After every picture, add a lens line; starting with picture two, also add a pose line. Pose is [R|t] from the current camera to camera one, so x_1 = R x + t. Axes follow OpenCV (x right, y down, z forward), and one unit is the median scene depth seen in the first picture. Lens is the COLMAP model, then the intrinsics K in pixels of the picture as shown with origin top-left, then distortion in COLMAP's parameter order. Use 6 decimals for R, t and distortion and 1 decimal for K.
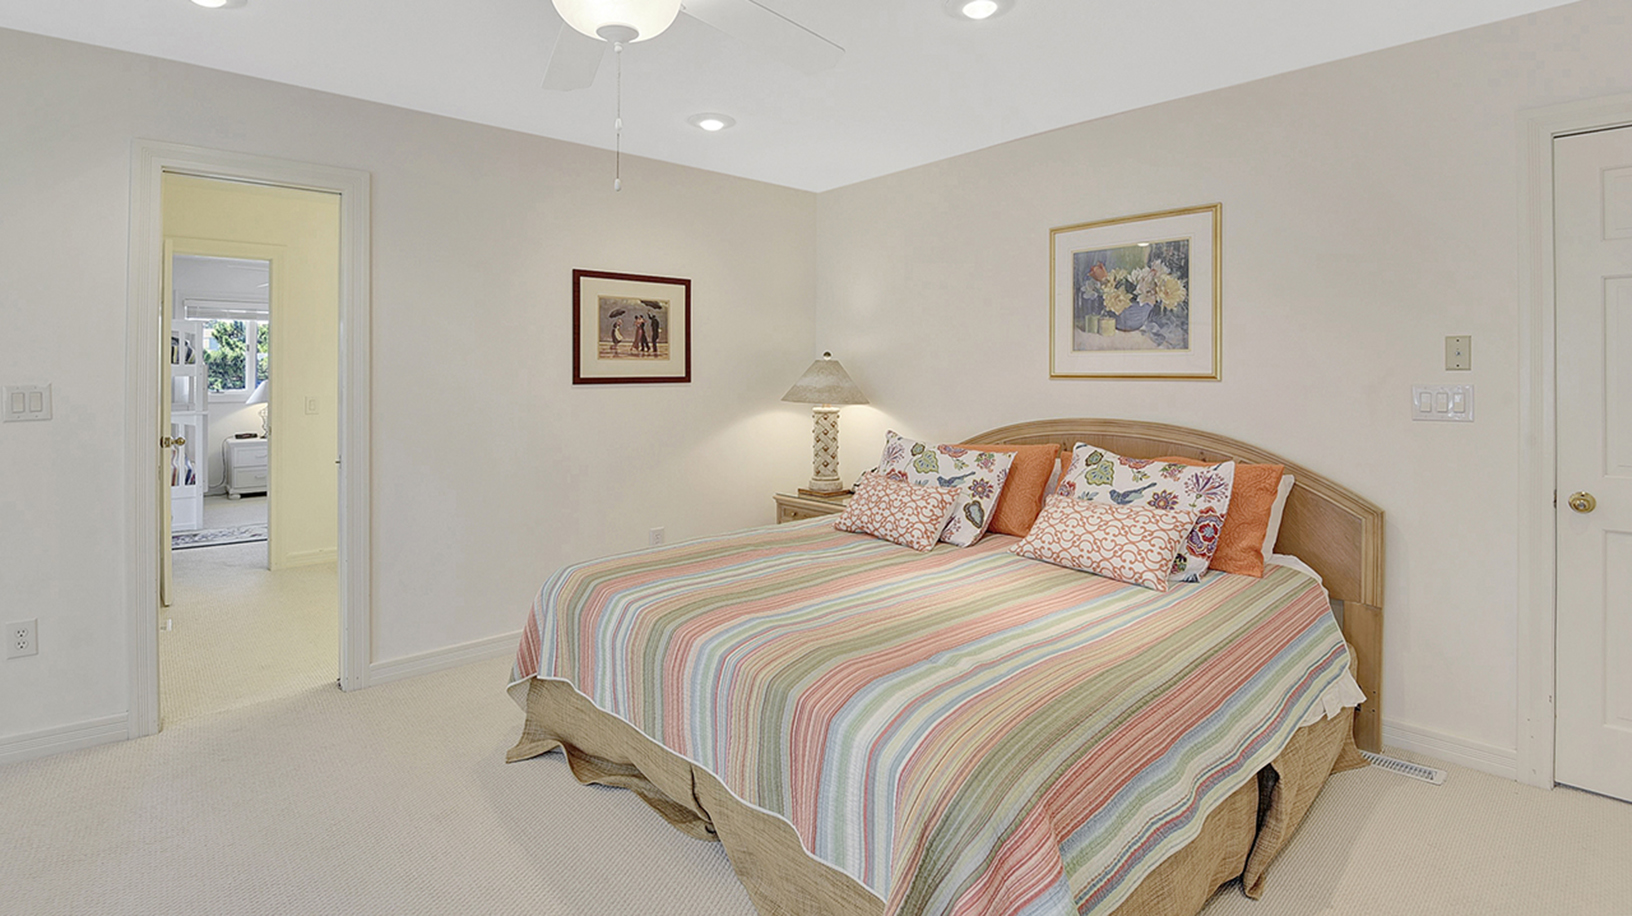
lens RADIAL K [[777.3, 0, 814.7], [0, 777.3, 403.2], [0, 0, 1]] dist [0.001295, 0.000006]
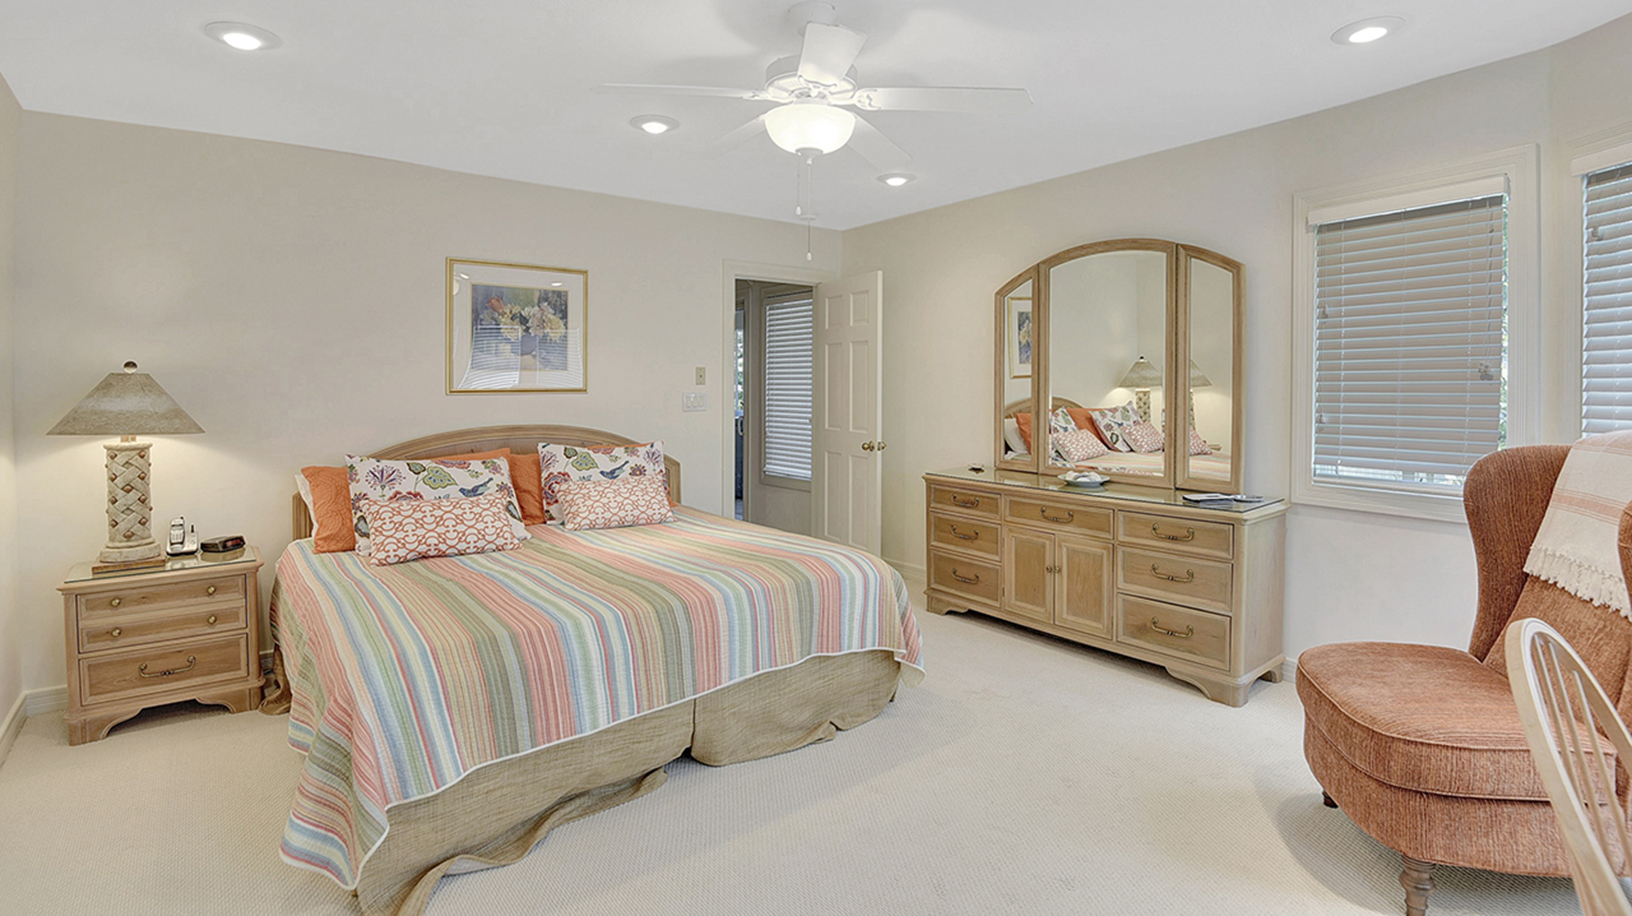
lens RADIAL K [[747.7, 0, 816.0], [0, 747.7, 458.0], [0, 0, 1]] dist [0.000090, -0.000032]
pose [[0.055263, -0.096099, 0.993836, -0.824360], [0.050580, 0.994349, 0.093336, -0.015571], [-0.997190, 0.045110, 0.059812, 0.470567]]
